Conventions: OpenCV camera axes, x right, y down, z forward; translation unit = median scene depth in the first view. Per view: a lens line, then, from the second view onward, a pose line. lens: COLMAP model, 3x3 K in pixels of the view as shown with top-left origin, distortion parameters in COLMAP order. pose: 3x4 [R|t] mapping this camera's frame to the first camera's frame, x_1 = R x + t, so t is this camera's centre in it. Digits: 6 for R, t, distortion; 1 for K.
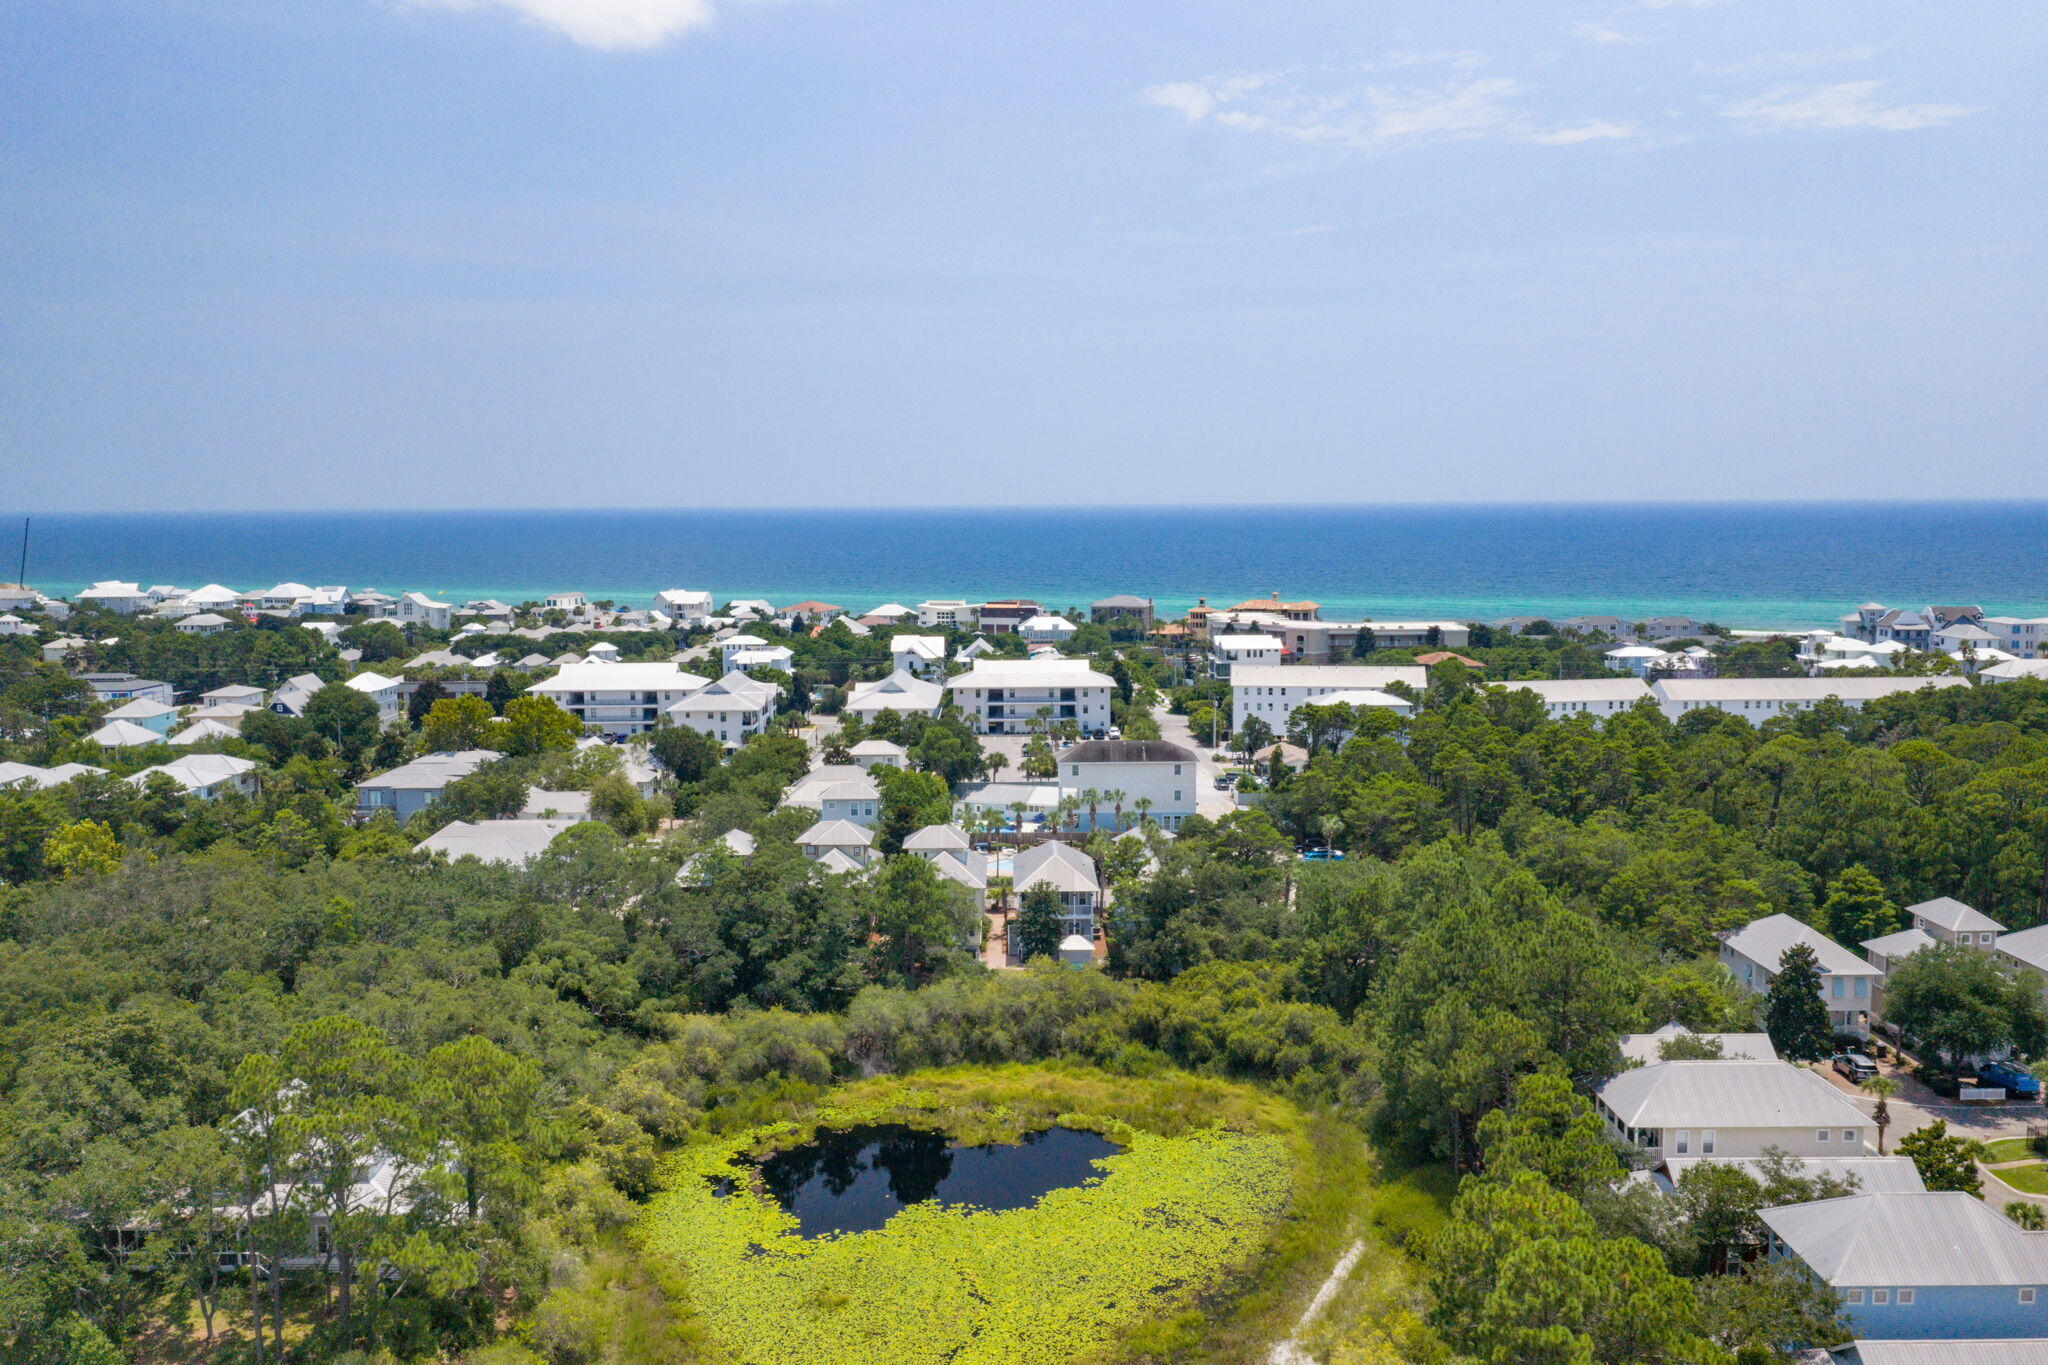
lens RADIAL K [[1684.0, 0, 1027.5], [0, 1684.0, 695.0], [0, 0, 1]] dist [0.025567, -0.034600]
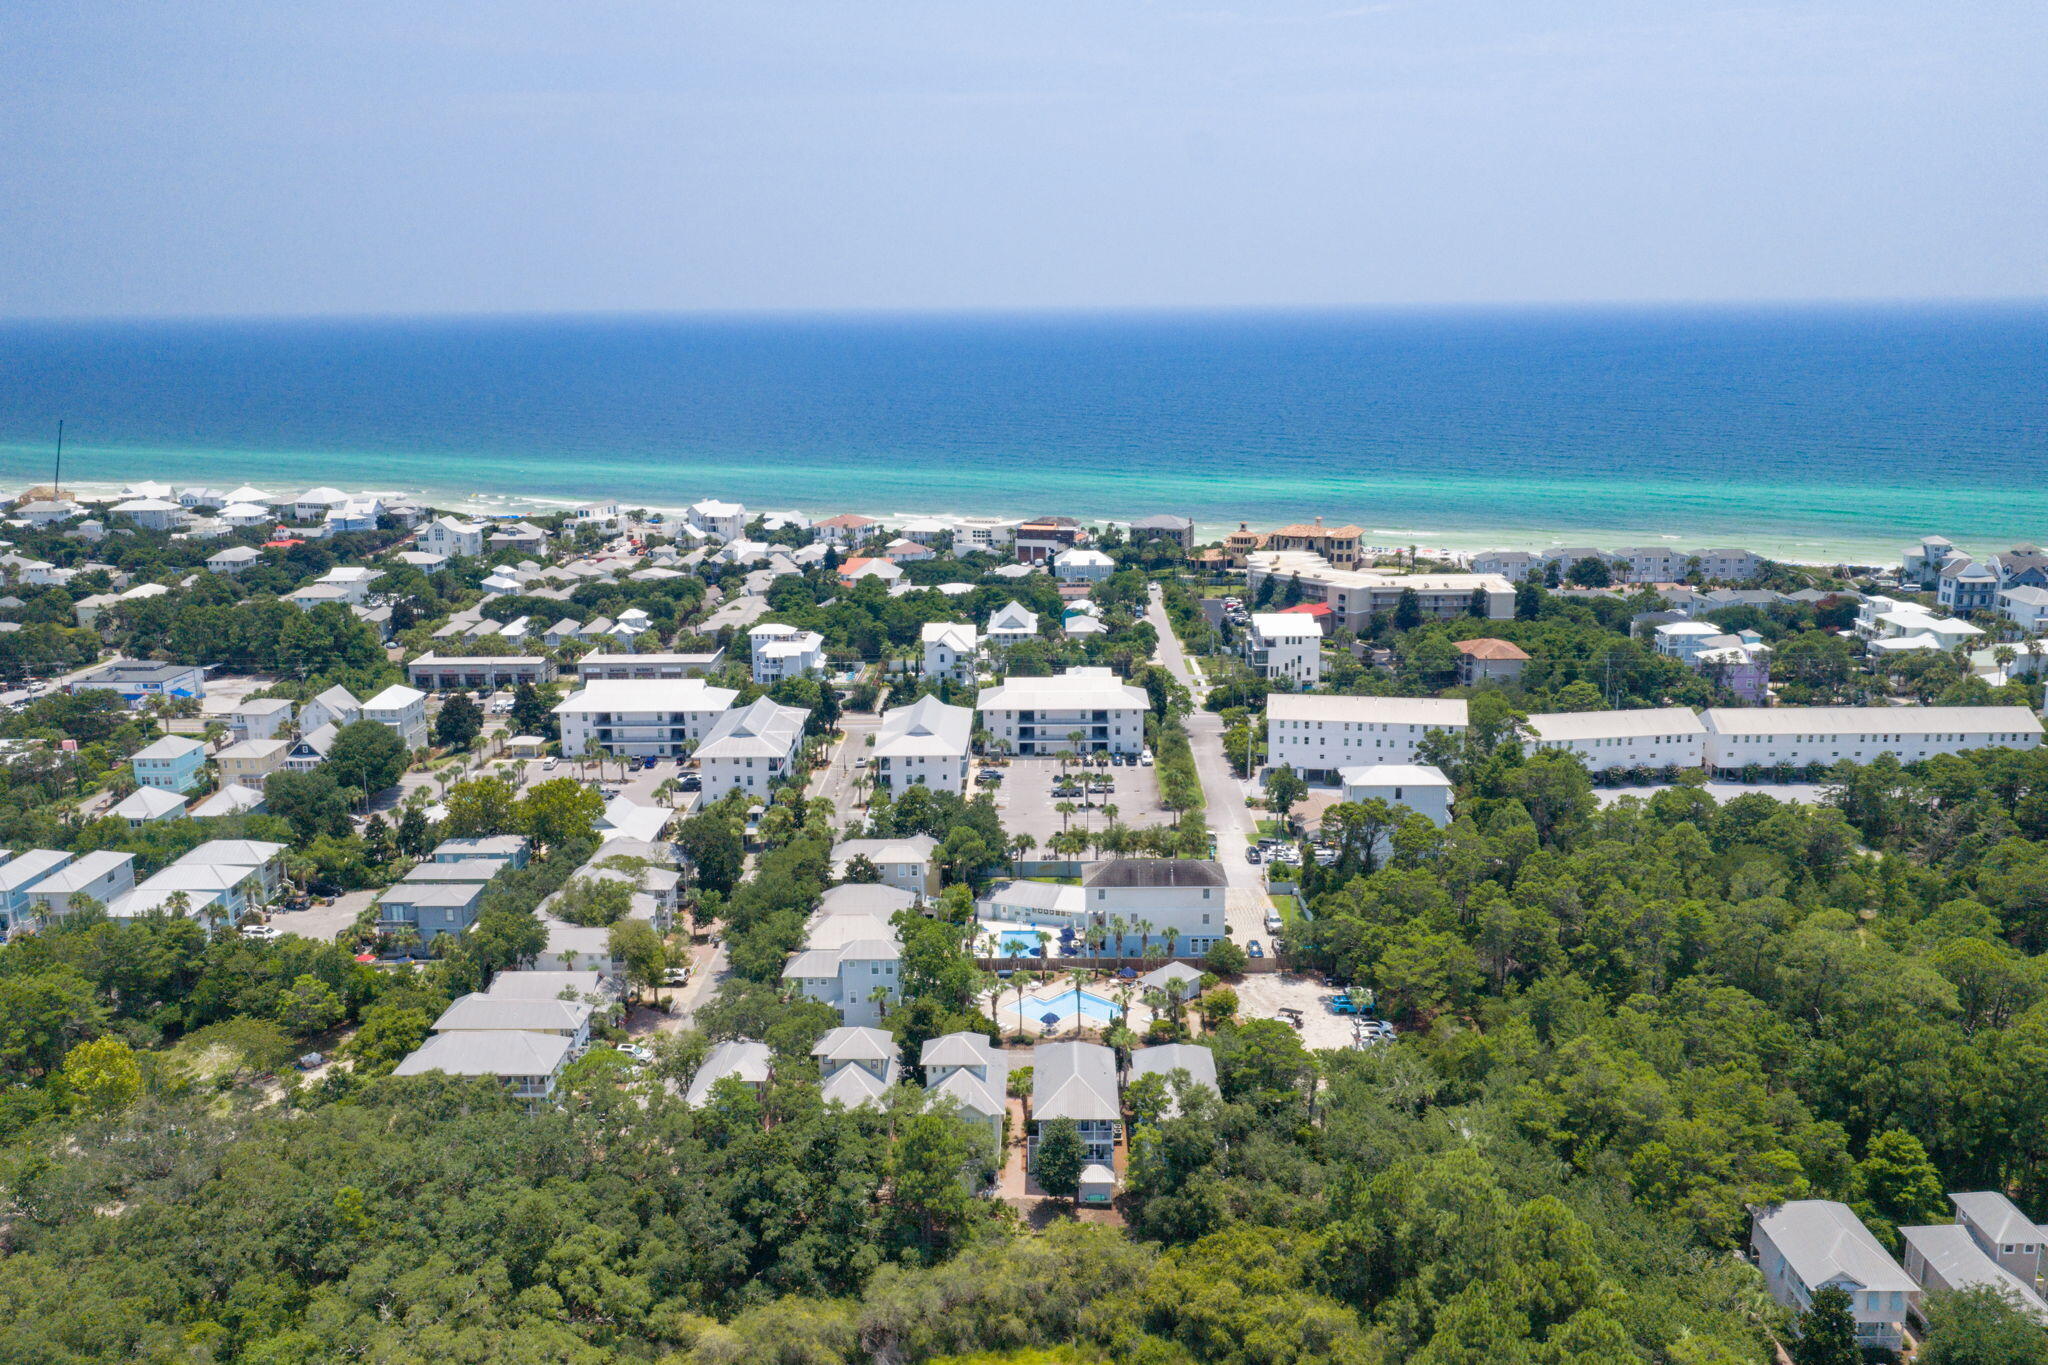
lens RADIAL K [[1684.0, 0, 1027.5], [0, 1684.0, 695.0], [0, 0, 1]] dist [0.025567, -0.034600]
pose [[0.999662, 0.002520, -0.025893, 0.007794], [0.000480, 0.993343, 0.115195, -0.138543], [0.026011, -0.115168, 0.993005, 0.028122]]
